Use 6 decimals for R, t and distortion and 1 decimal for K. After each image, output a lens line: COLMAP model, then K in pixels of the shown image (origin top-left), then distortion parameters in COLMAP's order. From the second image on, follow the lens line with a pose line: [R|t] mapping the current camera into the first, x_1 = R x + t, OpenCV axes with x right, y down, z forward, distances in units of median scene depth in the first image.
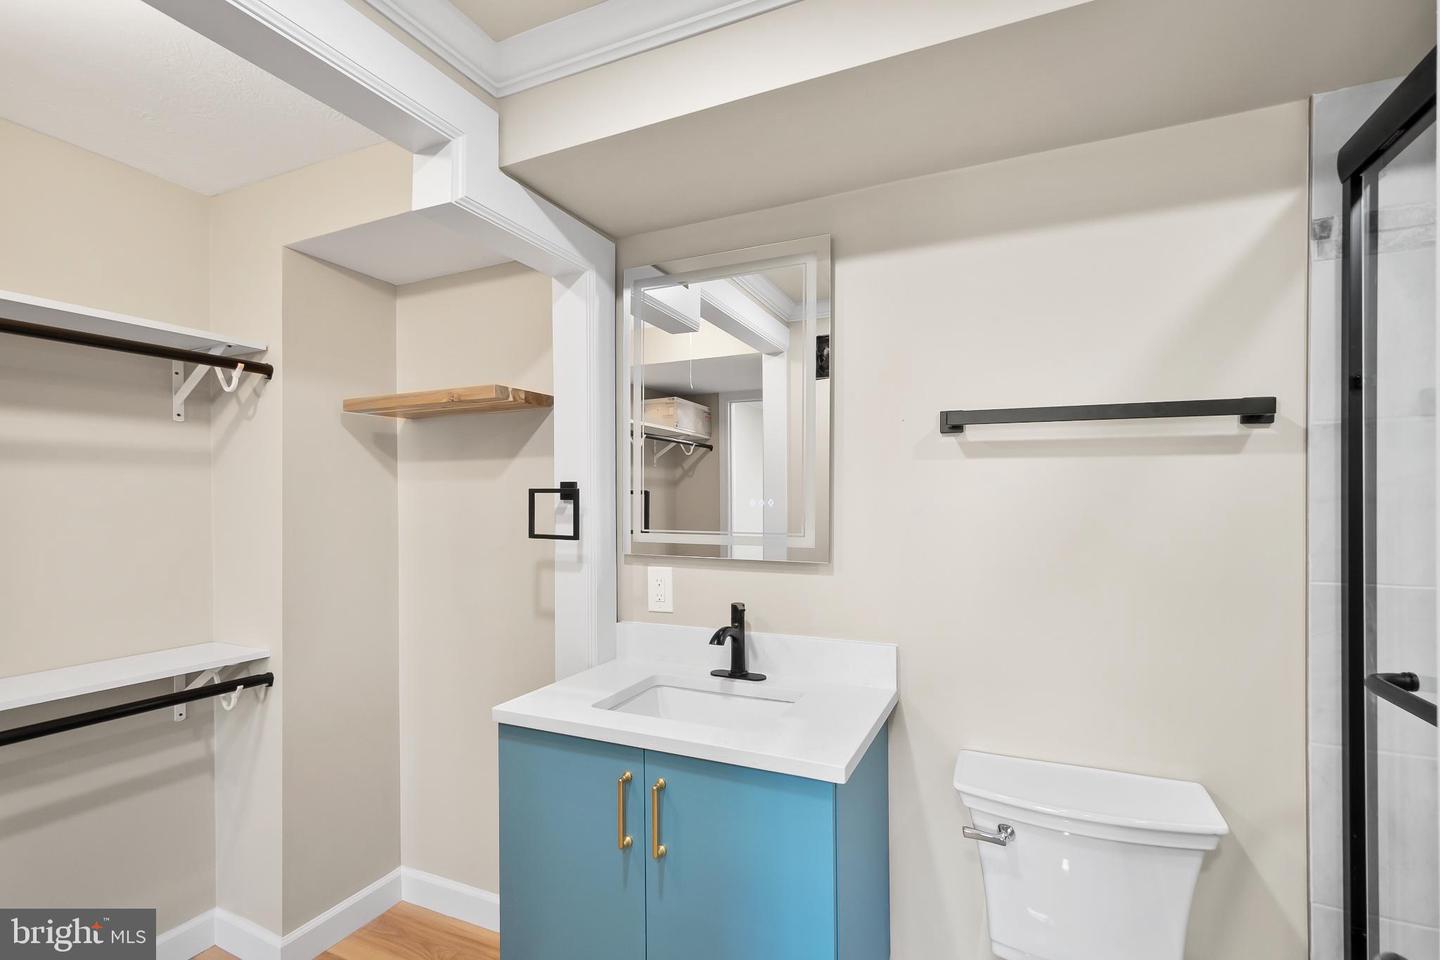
lens RADIAL K [[632.5, 0, 720.5], [0, 632.5, 494.1], [0, 0, 1]] dist [0.015316, -0.001292]
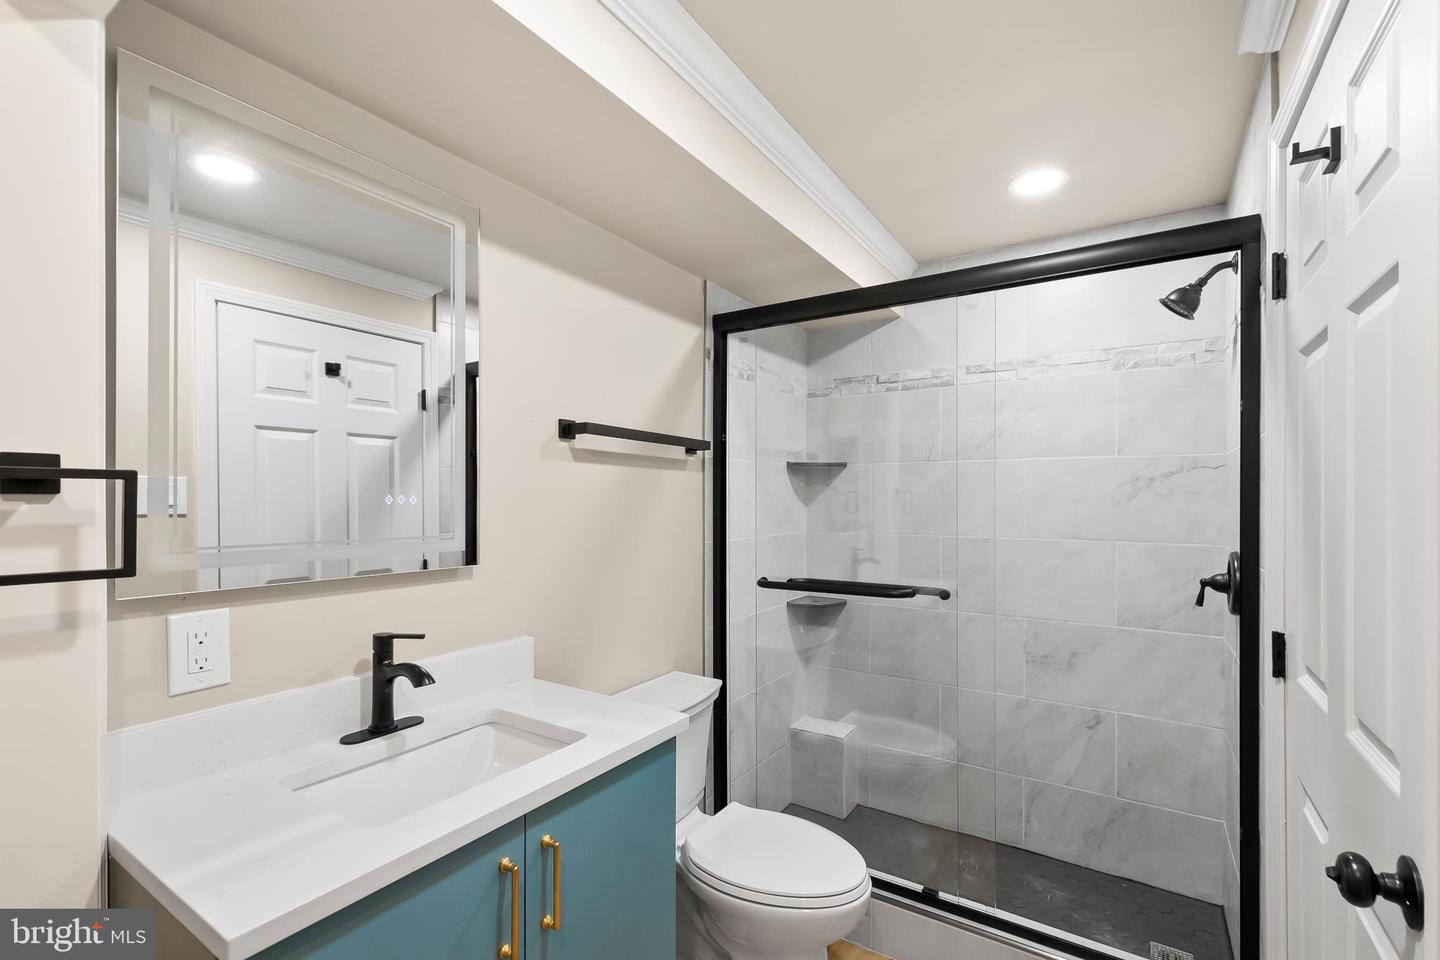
lens RADIAL K [[632.5, 0, 716.8], [0, 632.5, 489.9], [0, 0, 1]] dist [0.015316, -0.001292]
pose [[0.169810, 0.015304, 0.985358, -0.722833], [-0.008369, 0.999866, -0.014087, 0.010668], [-0.985441, -0.005854, 0.169915, 0.535000]]
